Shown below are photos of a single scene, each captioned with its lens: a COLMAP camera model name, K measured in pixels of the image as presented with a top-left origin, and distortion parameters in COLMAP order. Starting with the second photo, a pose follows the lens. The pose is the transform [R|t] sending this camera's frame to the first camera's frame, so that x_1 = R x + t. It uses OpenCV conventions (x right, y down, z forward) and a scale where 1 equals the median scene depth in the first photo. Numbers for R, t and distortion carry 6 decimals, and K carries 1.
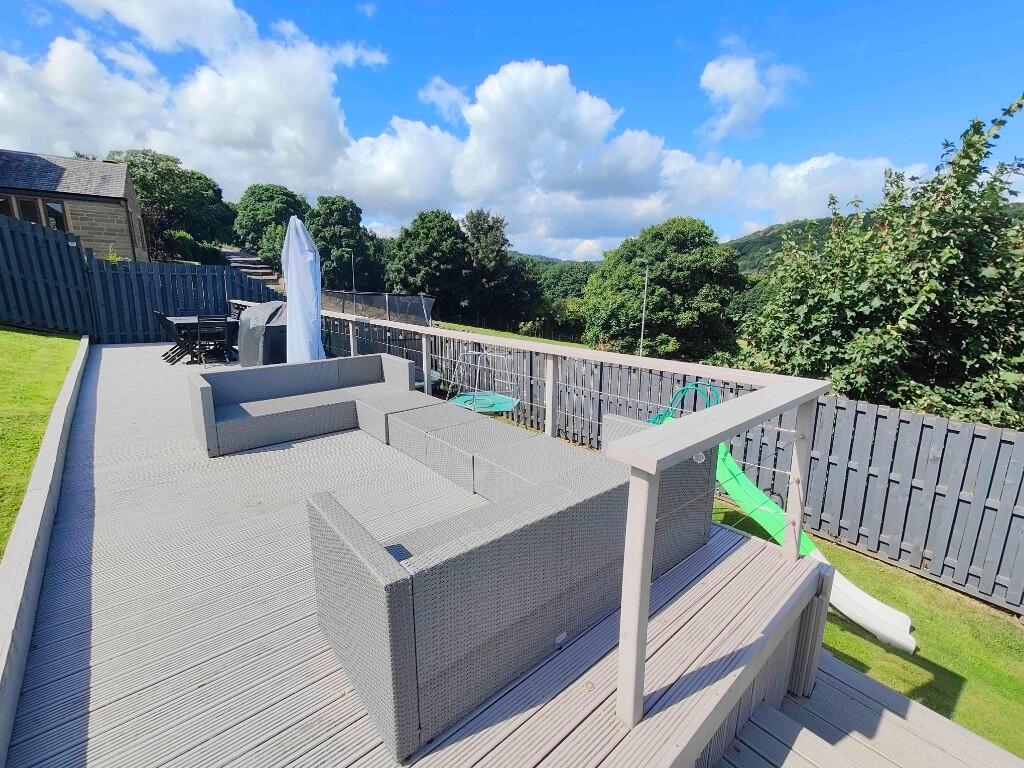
lens RADIAL K [[451.1, 0, 512.0], [0, 451.1, 384.0], [0, 0, 1]] dist [0.007269, 0.000124]
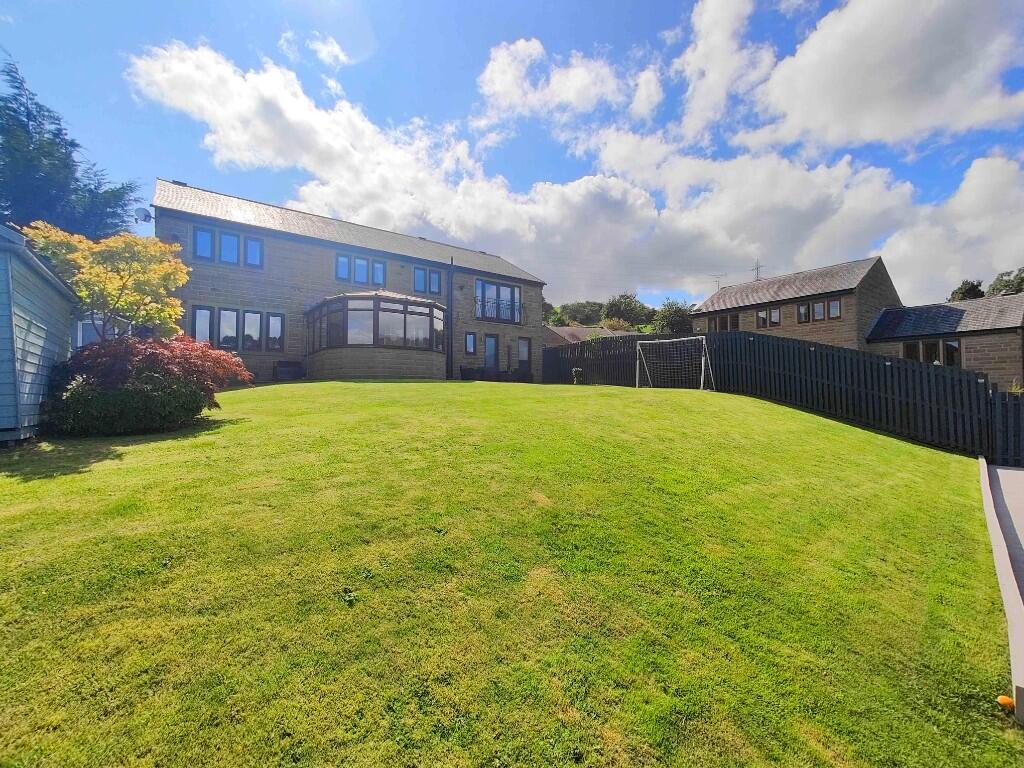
lens RADIAL K [[451.1, 0, 512.0], [0, 451.1, 384.0], [0, 0, 1]] dist [0.007269, 0.000124]
pose [[0.067206, -0.045489, -0.996702, 0.157322], [-0.211255, 0.975662, -0.058773, 0.036433], [0.975118, 0.214509, 0.055961, -0.285085]]
